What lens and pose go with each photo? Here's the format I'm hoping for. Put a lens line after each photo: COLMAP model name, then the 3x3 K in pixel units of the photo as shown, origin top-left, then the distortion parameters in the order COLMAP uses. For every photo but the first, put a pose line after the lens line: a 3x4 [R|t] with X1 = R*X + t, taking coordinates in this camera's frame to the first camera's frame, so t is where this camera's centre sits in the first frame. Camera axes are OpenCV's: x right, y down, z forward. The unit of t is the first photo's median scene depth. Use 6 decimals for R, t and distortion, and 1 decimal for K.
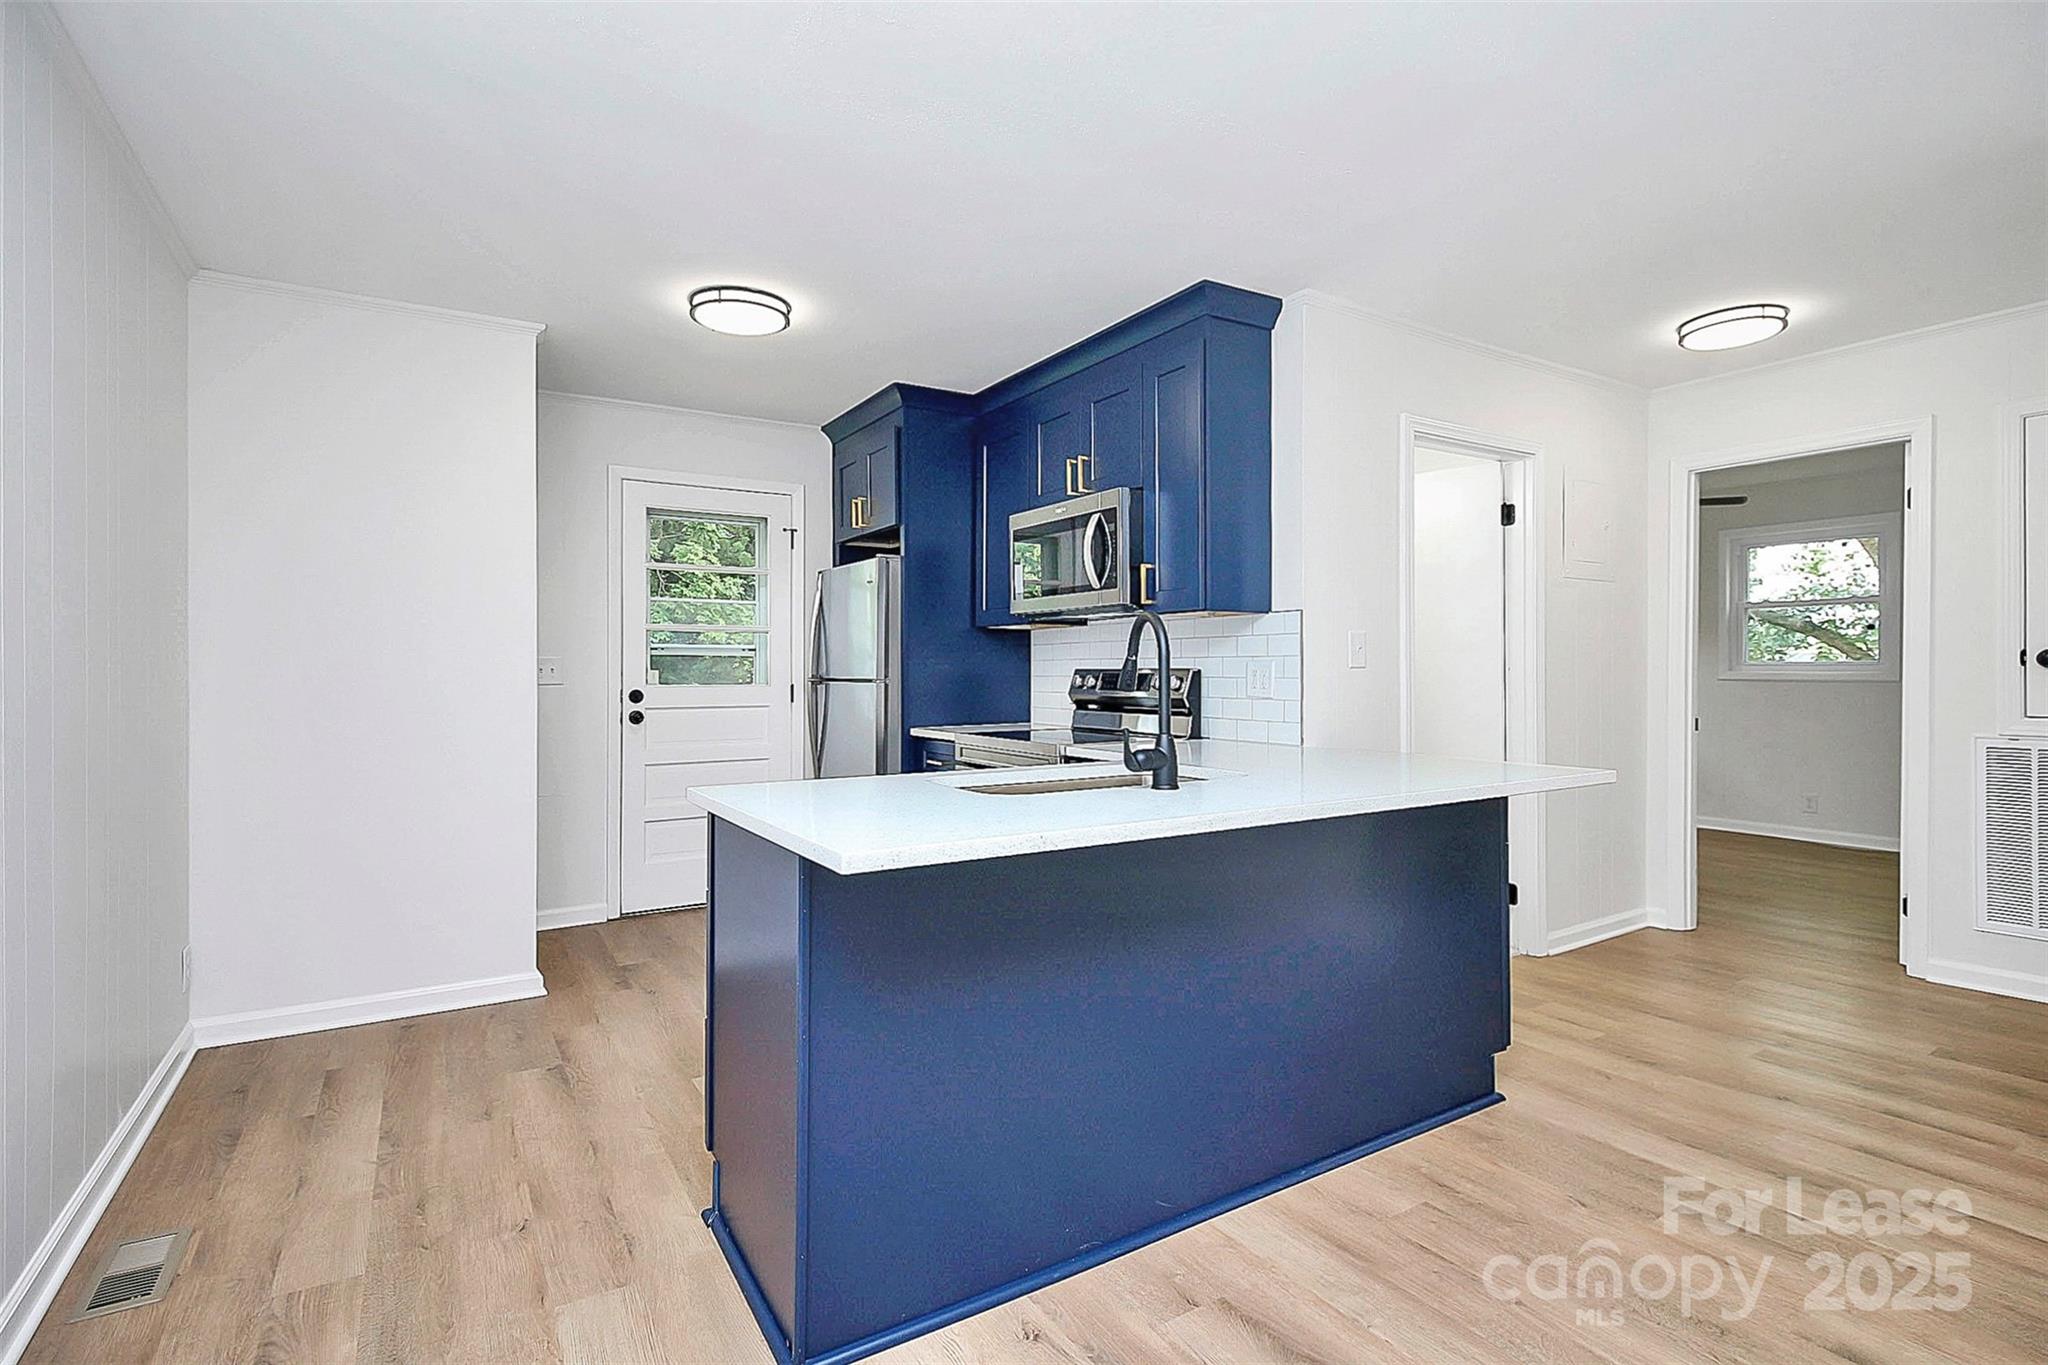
lens RADIAL K [[968.5, 0, 1024.0], [0, 968.5, 665.6], [0, 0, 1]] dist [0.007995, -0.000419]
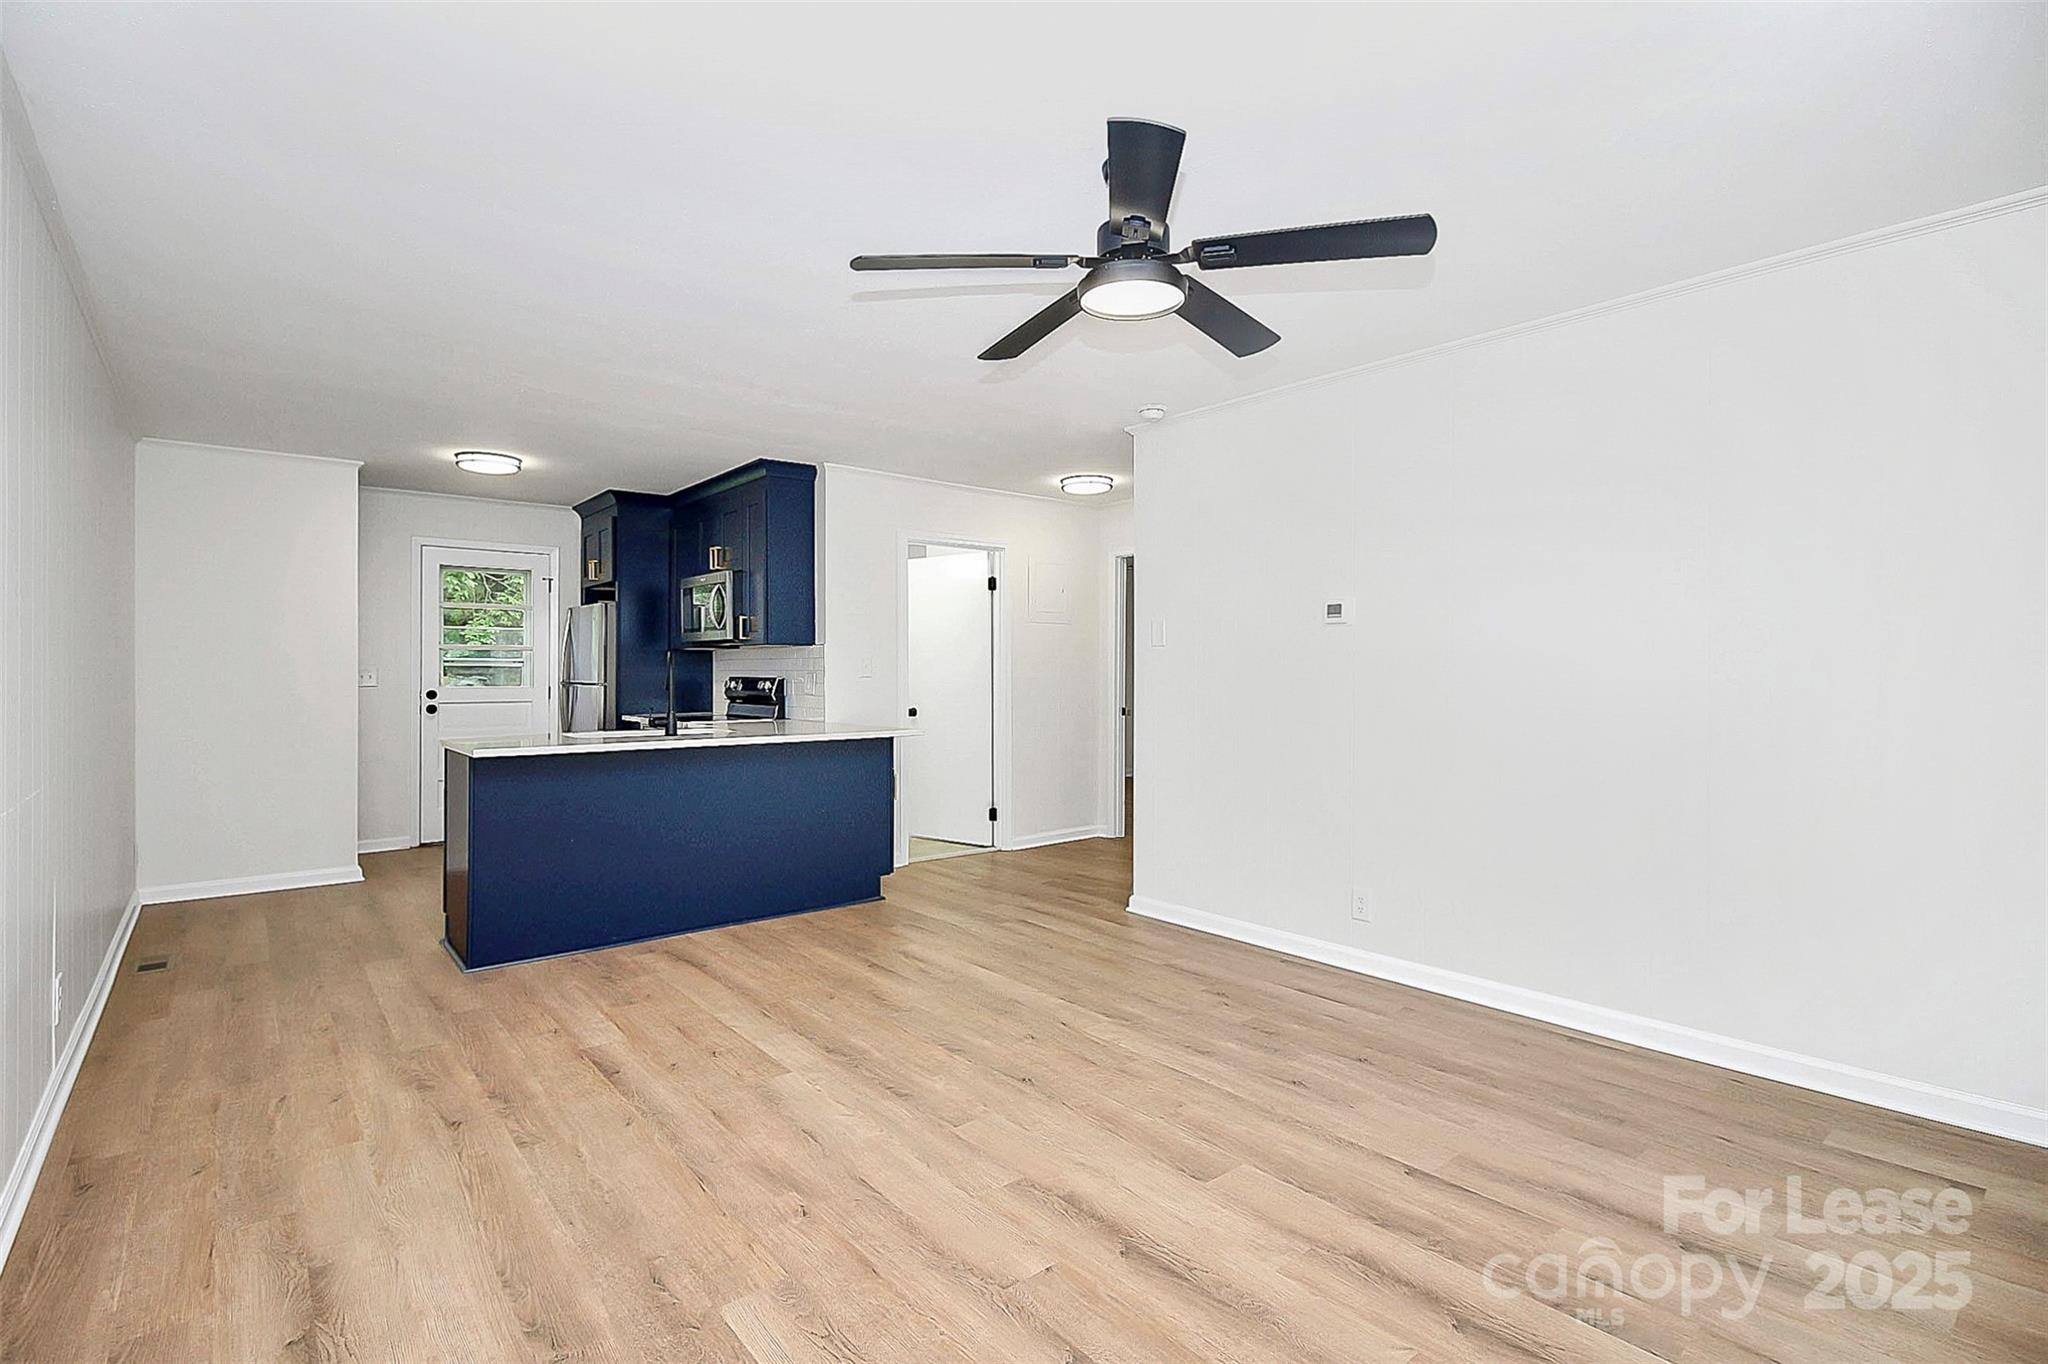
lens RADIAL K [[956.5, 0, 1013.4], [0, 956.5, 672.5], [0, 0, 1]] dist [-0.003637, -0.000398]
pose [[0.991795, 0.002507, 0.127811, 0.299508], [-0.003560, 0.999962, 0.008009, -0.017042], [-0.127786, -0.008398, 0.991766, -0.567085]]
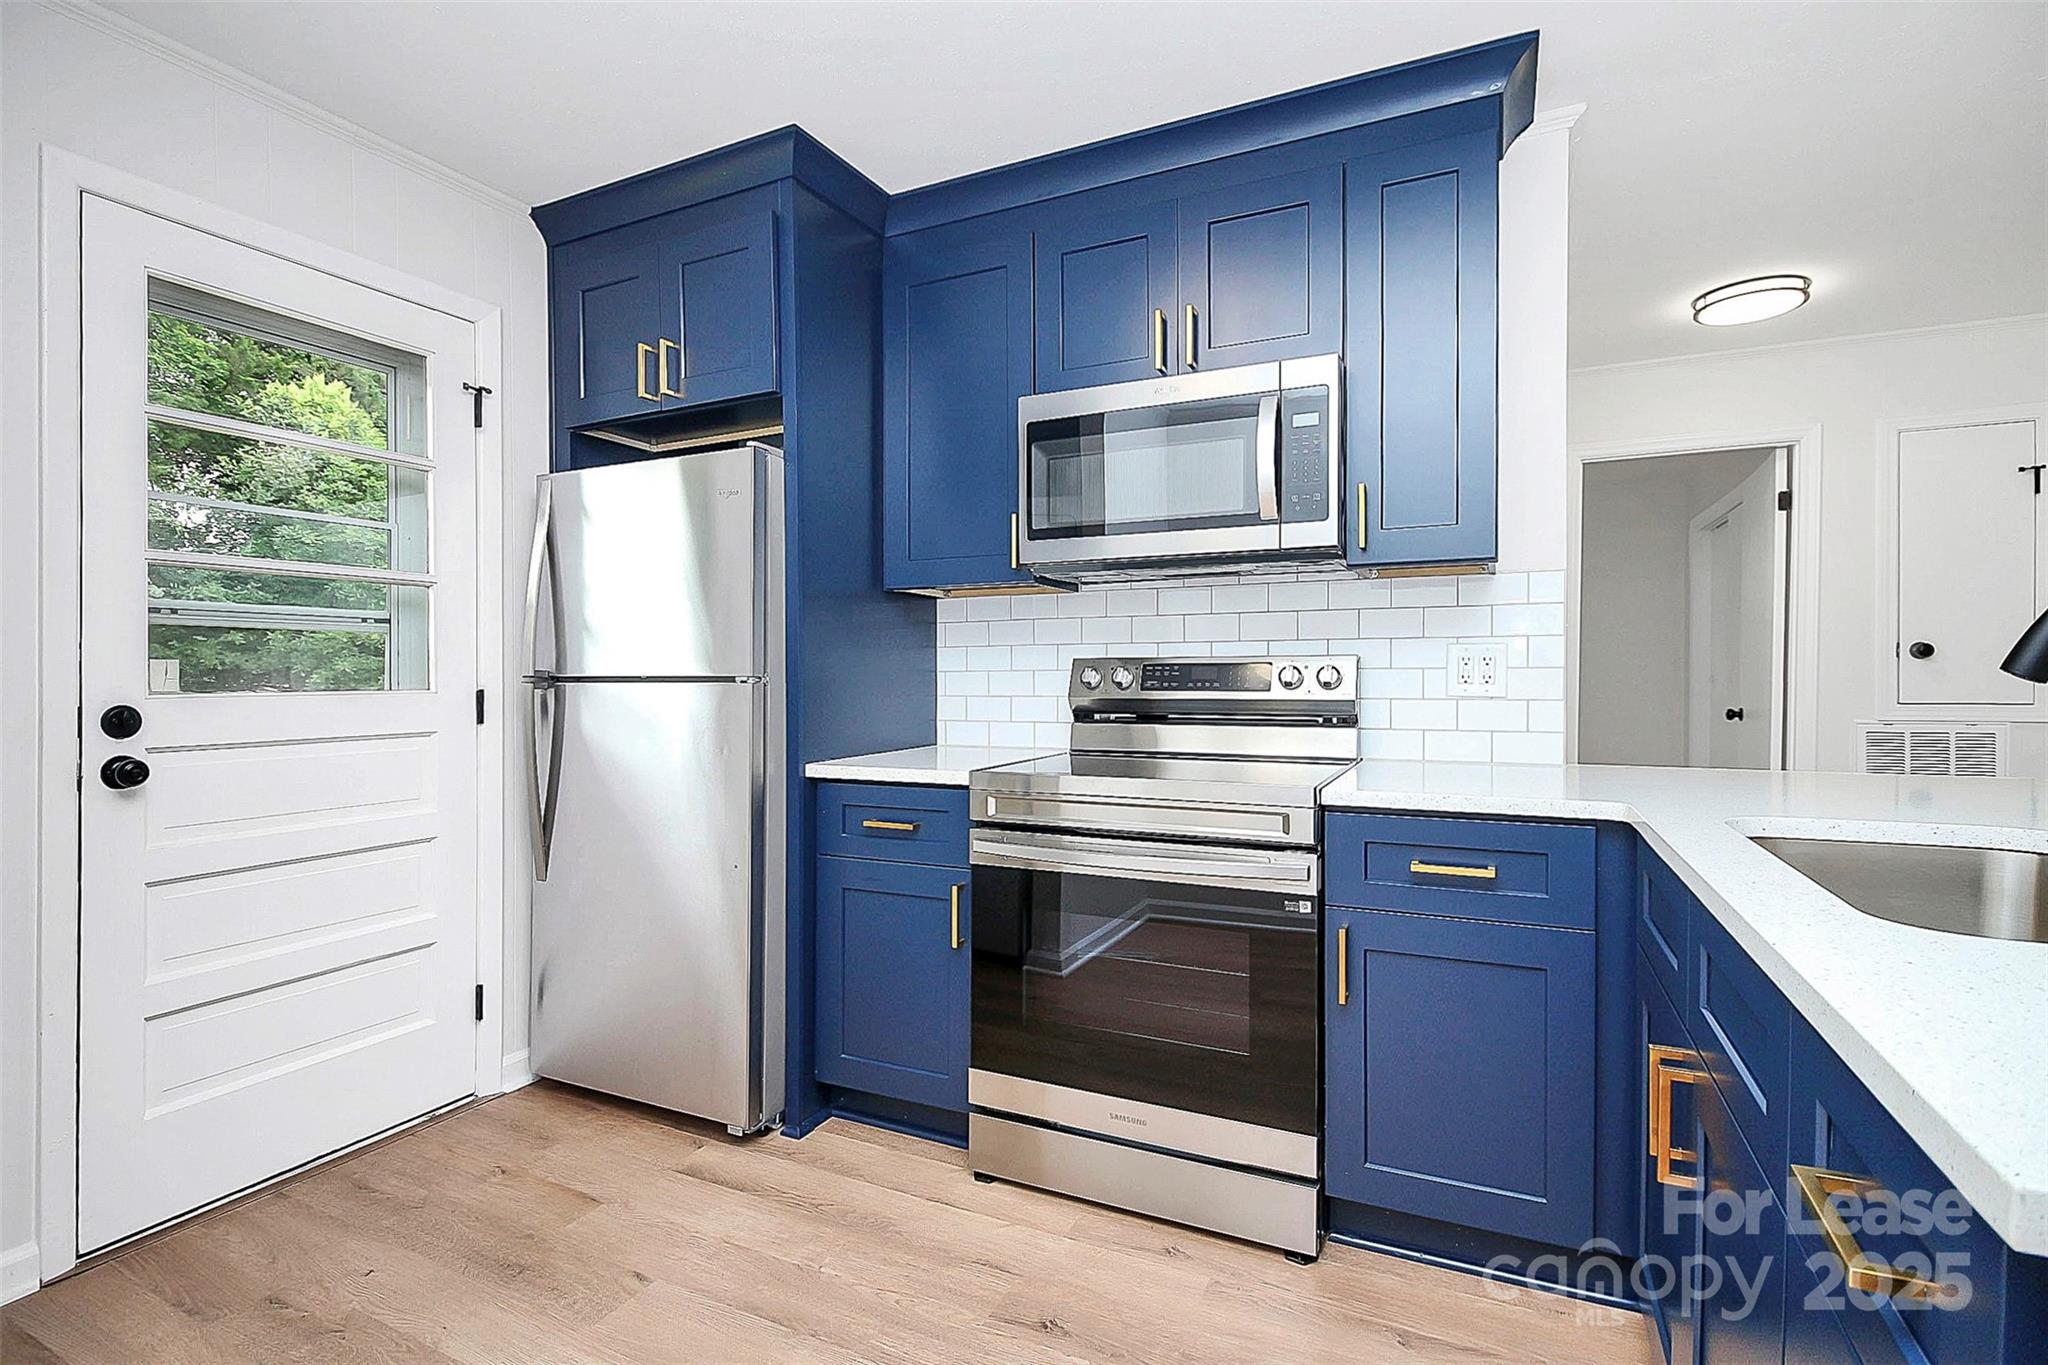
lens RADIAL K [[970.7, 0, 1036.5], [0, 970.7, 670.2], [0, 0, 1]] dist [-0.012116, -0.000398]
pose [[0.843966, -0.000876, 0.536396, -0.299833], [0.000327, 0.999999, 0.001118, 0.009966], [-0.536397, -0.000768, 0.843965, 0.461251]]
